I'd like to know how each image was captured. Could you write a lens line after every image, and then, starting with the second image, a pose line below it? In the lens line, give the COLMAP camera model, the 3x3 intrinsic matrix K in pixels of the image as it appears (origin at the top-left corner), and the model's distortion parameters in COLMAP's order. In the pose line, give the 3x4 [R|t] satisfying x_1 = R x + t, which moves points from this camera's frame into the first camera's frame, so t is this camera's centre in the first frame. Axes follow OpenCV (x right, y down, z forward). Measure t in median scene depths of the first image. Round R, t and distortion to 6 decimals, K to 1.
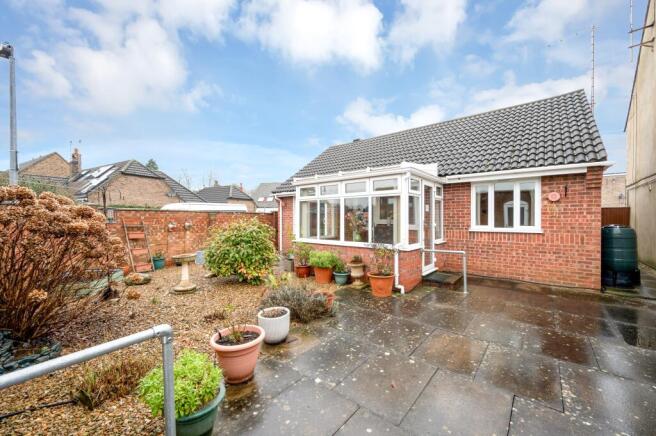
lens RADIAL K [[257.4, 0, 329.8], [0, 257.4, 221.8], [0, 0, 1]] dist [-0.002909, -0.000160]
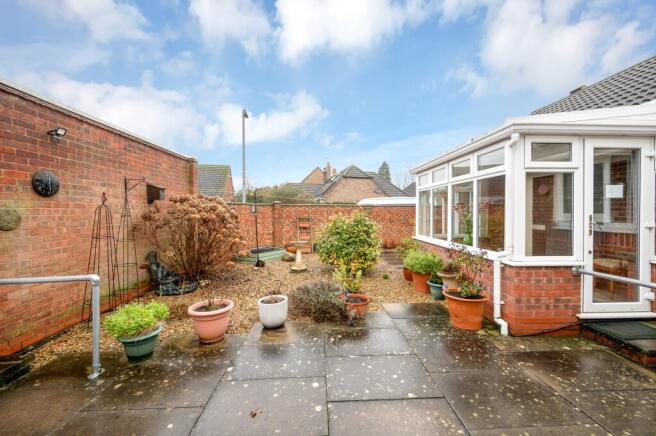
lens RADIAL K [[257.4, 0, 329.0], [0, 257.4, 217.8], [0, 0, 1]] dist [-0.002909, -0.000160]
pose [[0.667809, 0.016605, -0.744147, 0.414345], [-0.008098, 0.999854, 0.015044, -0.004102], [0.744289, -0.004020, 0.667846, 0.255888]]
